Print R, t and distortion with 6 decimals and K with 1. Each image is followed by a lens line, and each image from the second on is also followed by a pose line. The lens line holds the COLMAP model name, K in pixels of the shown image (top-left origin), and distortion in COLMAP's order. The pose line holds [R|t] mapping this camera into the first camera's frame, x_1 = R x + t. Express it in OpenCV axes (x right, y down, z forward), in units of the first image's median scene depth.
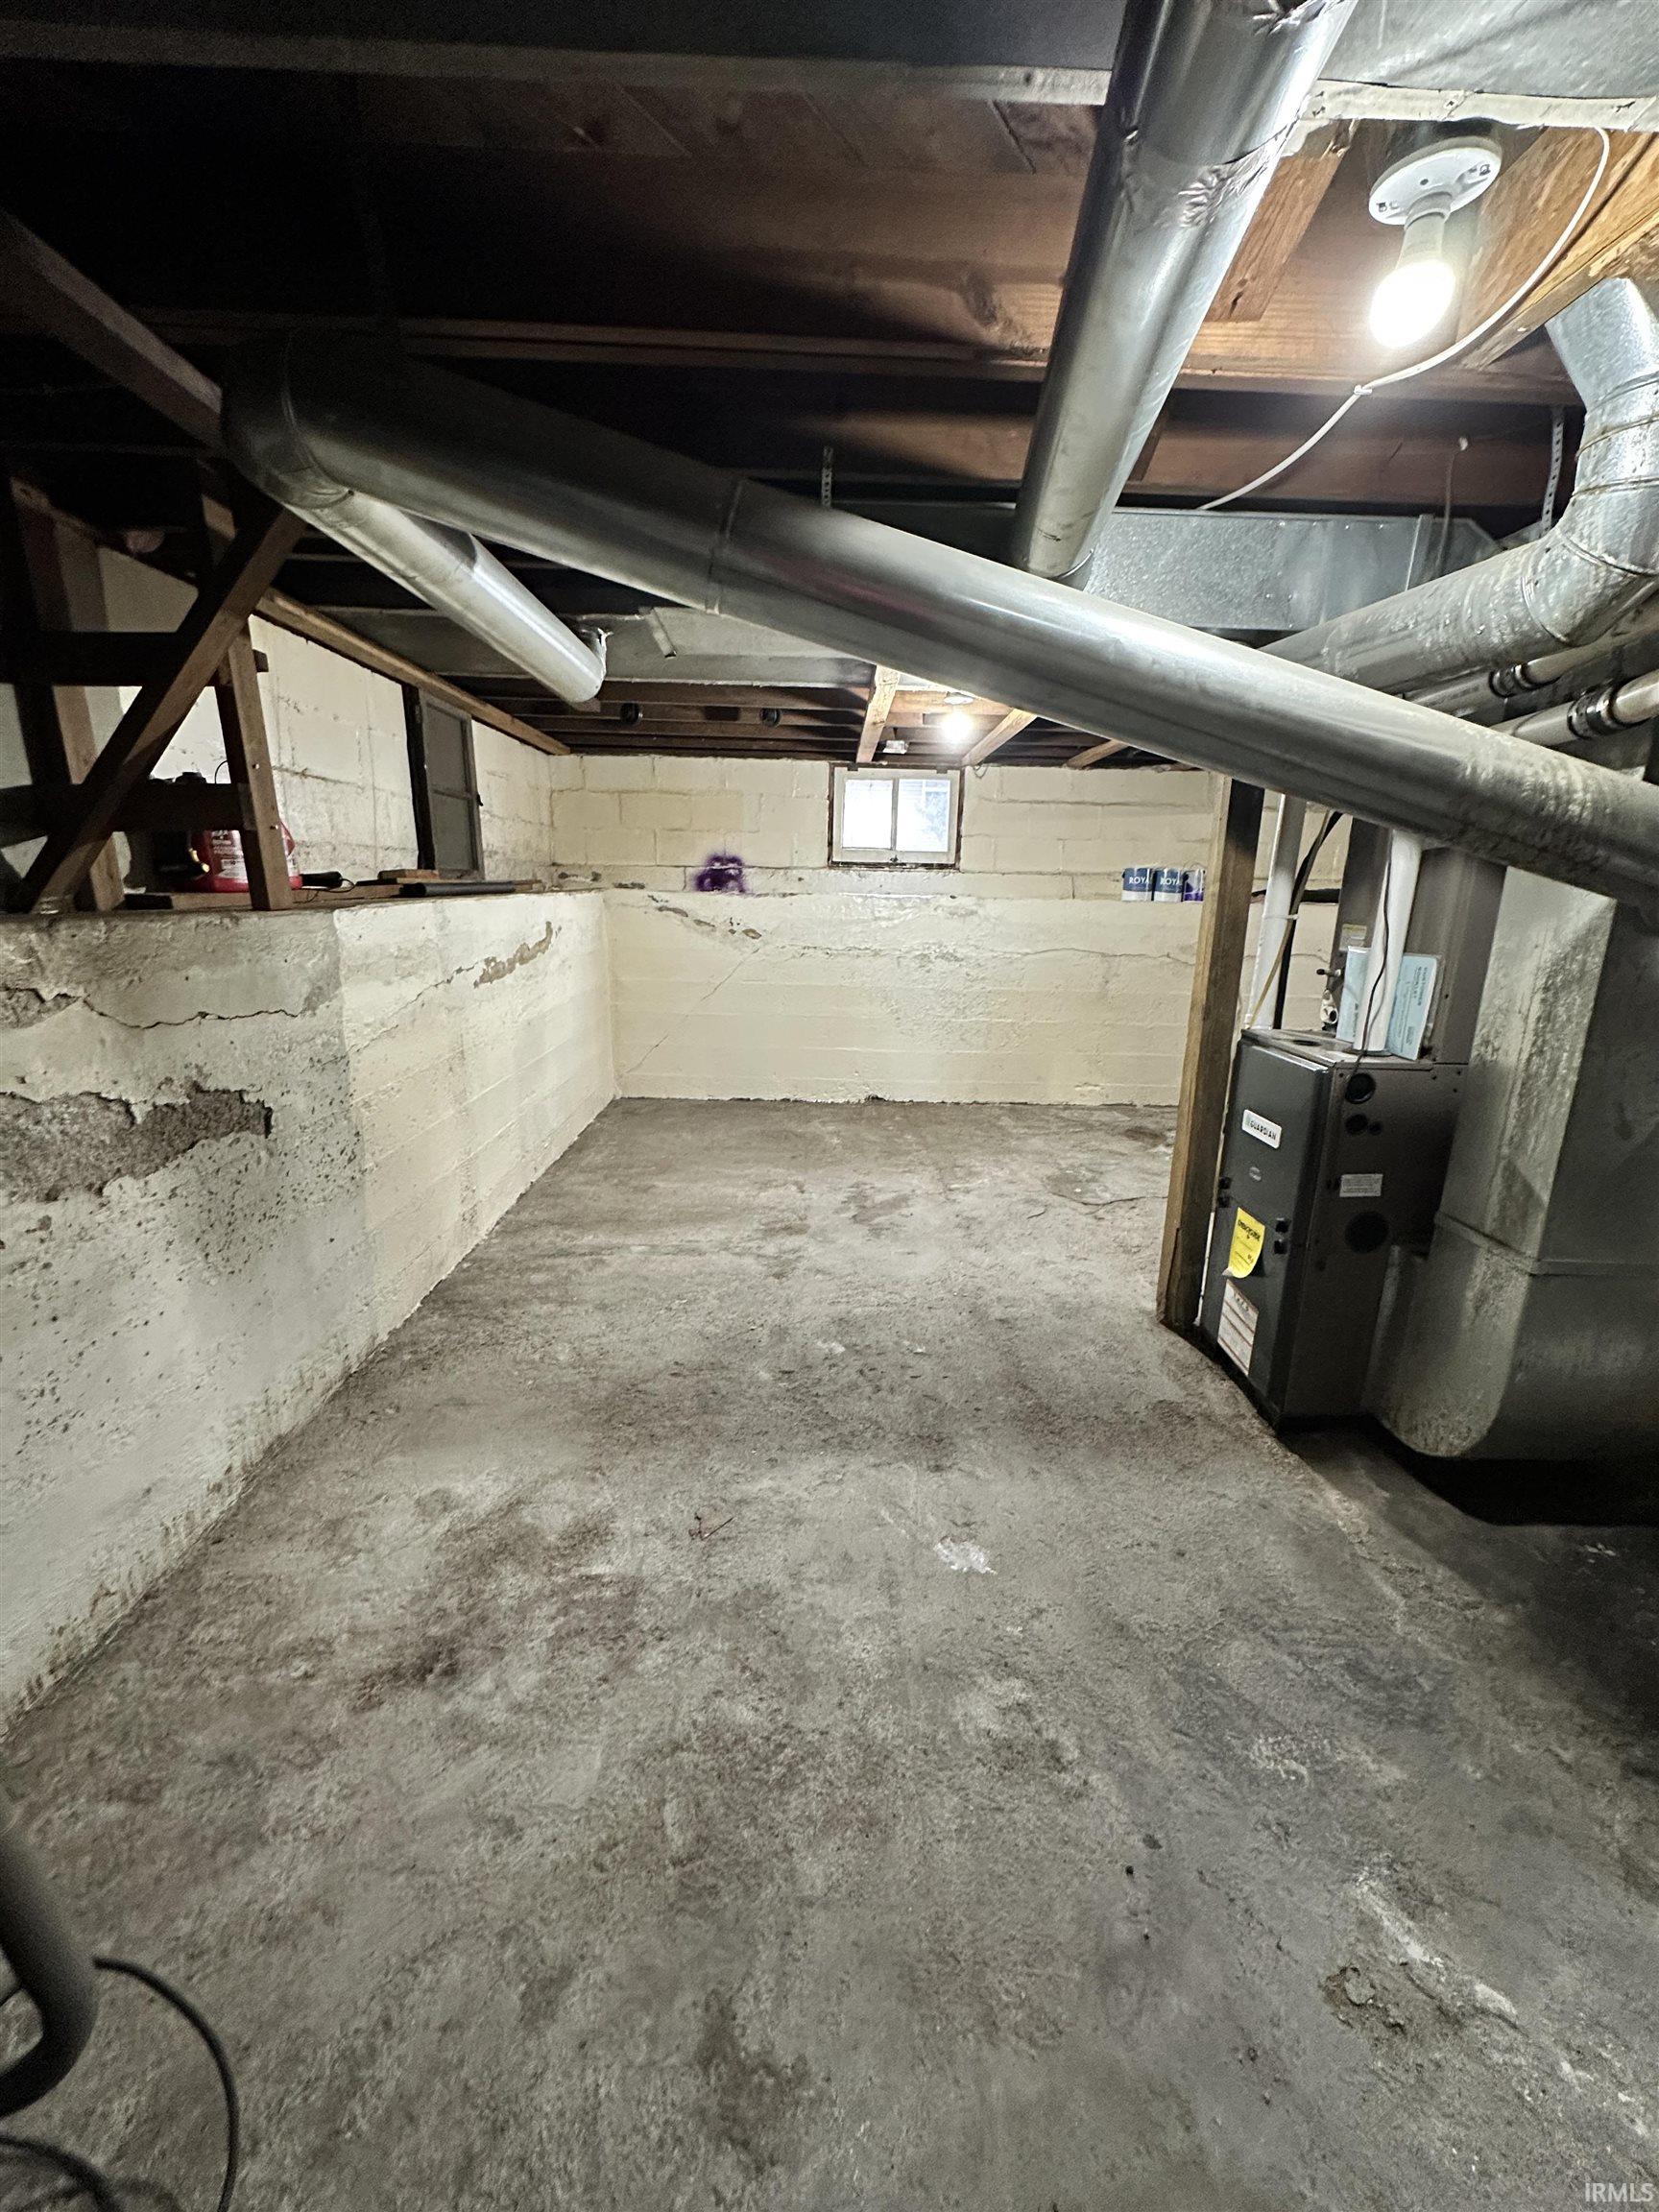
lens RADIAL K [[884.4, 0, 829.1], [0, 884.4, 1107.8], [0, 0, 1]] dist [-0.001932, 0.000302]
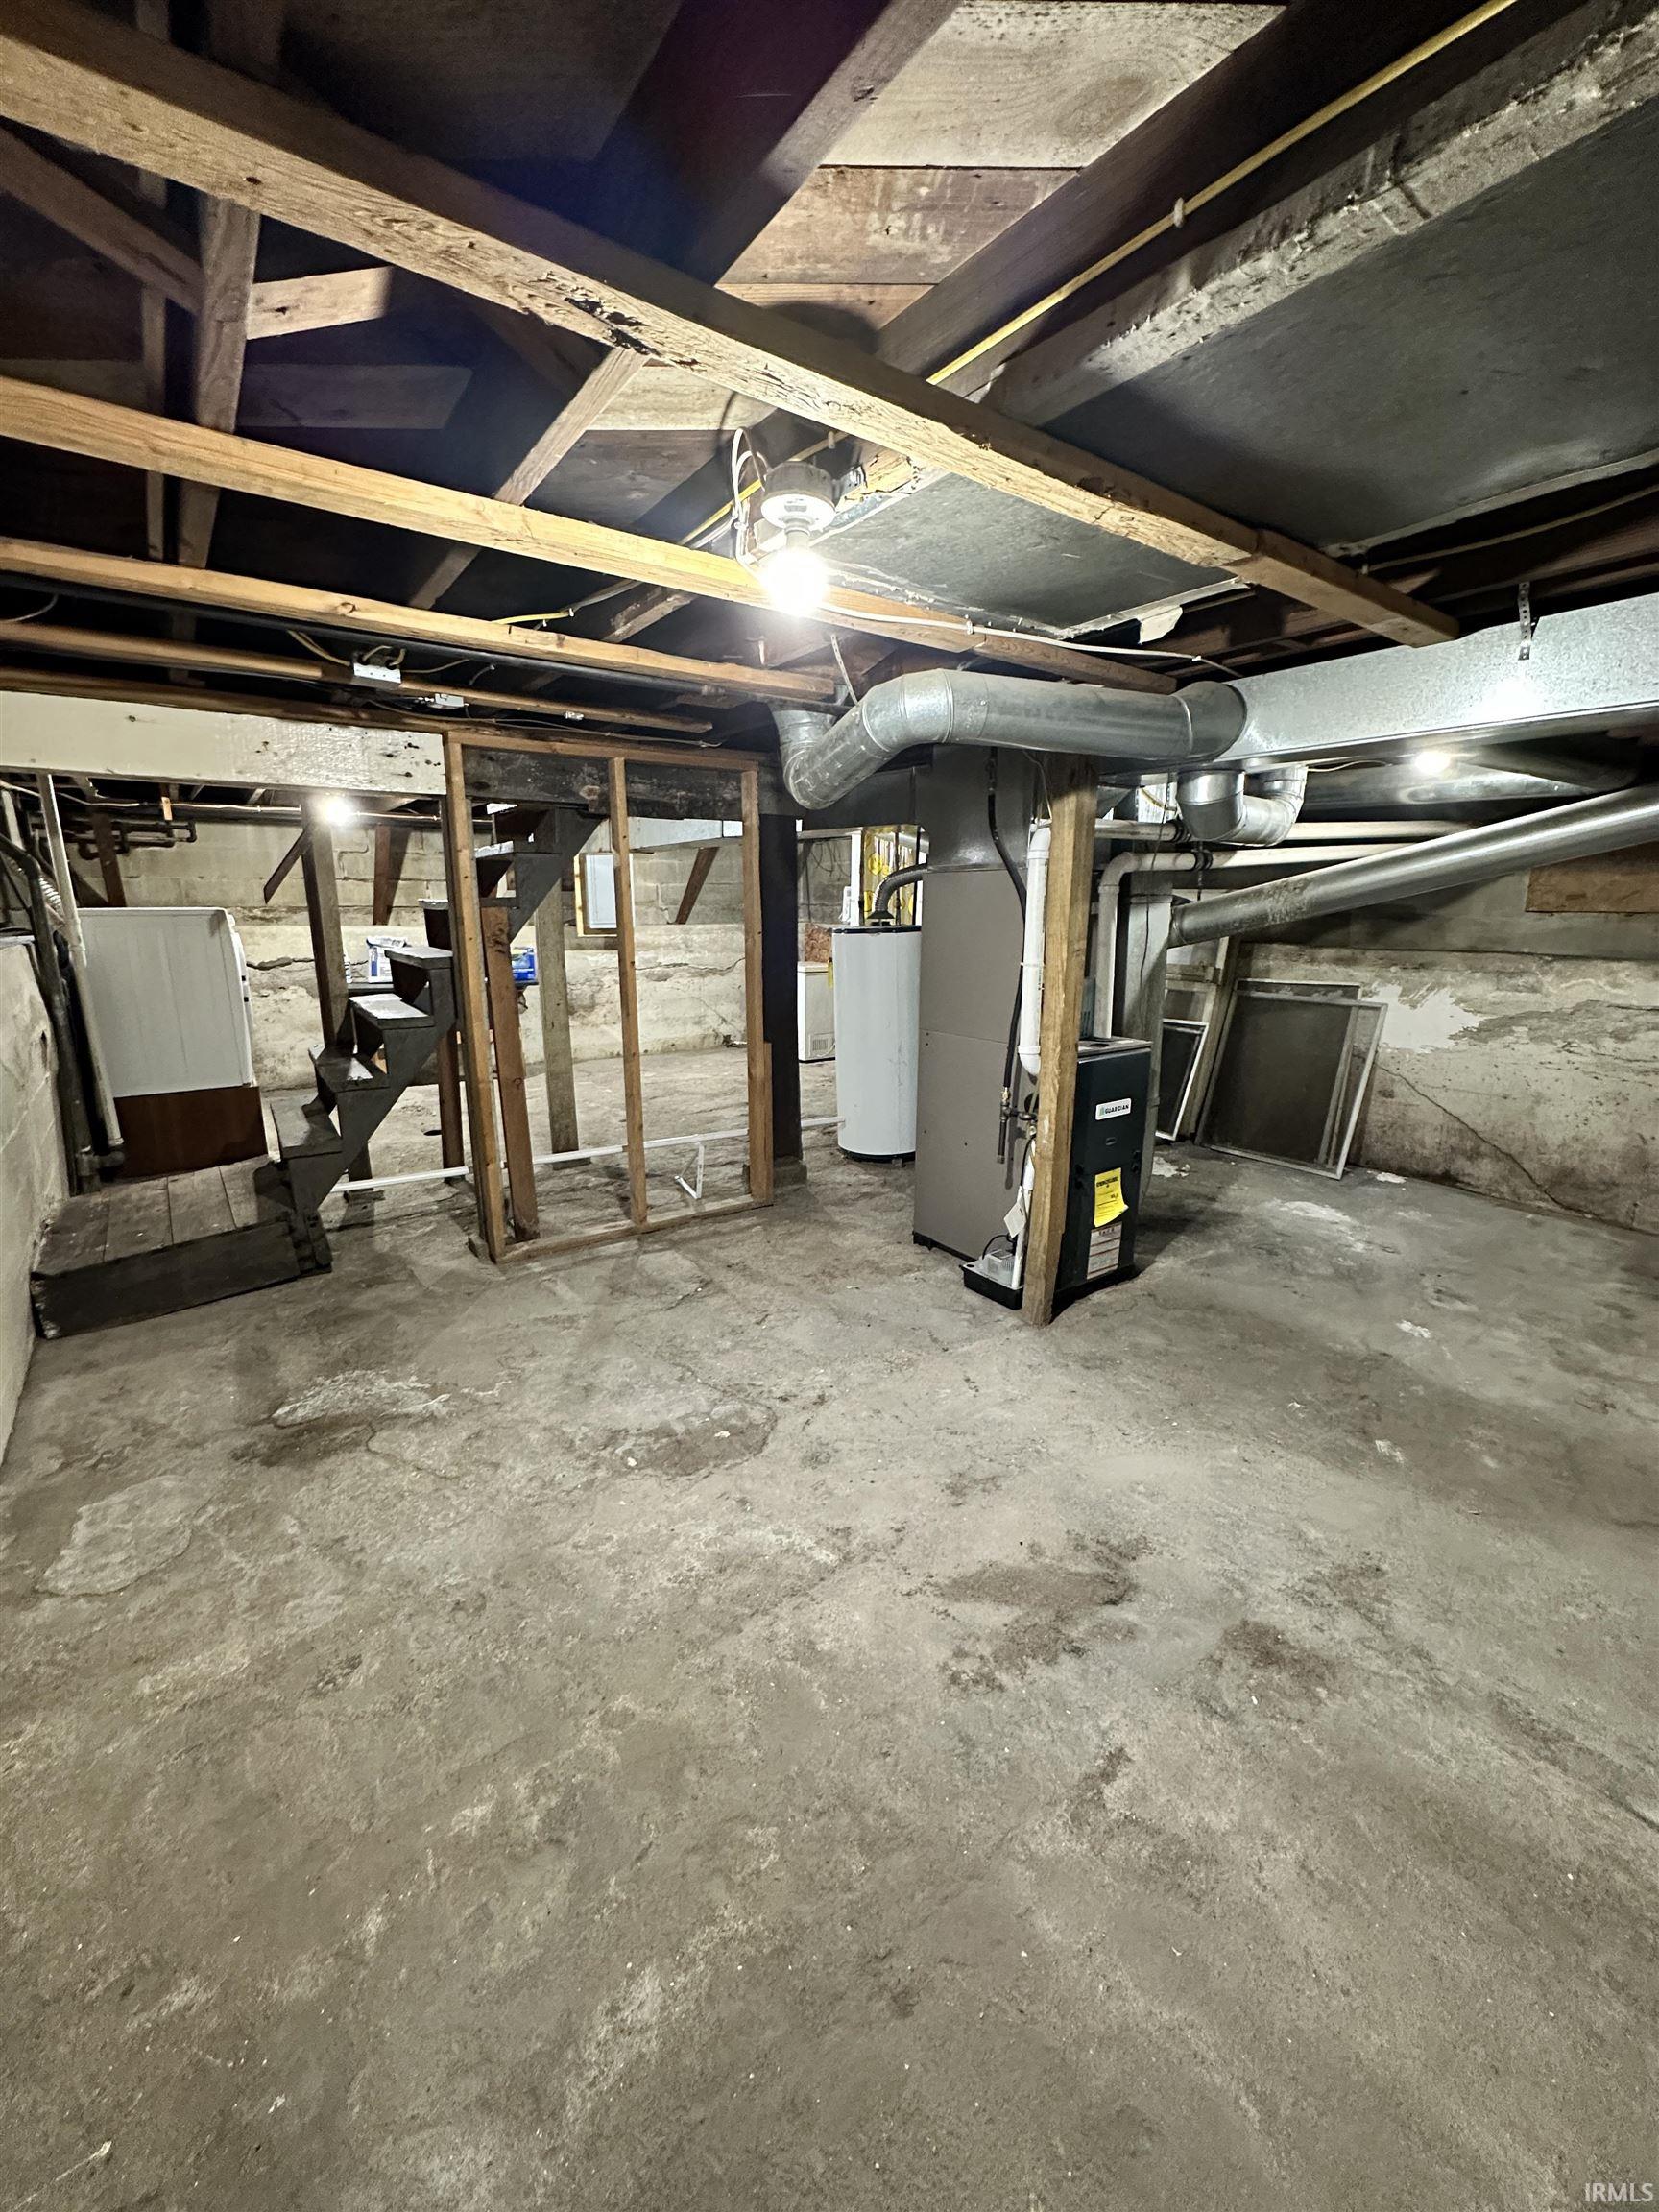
lens RADIAL K [[884.4, 0, 829.1], [0, 884.4, 1107.8], [0, 0, 1]] dist [-0.001932, 0.000302]
pose [[-0.582674, -0.205212, 0.786371, -0.222812], [0.183536, 0.909373, 0.373304, -0.366580], [-0.791711, 0.361842, -0.492204, 1.279720]]
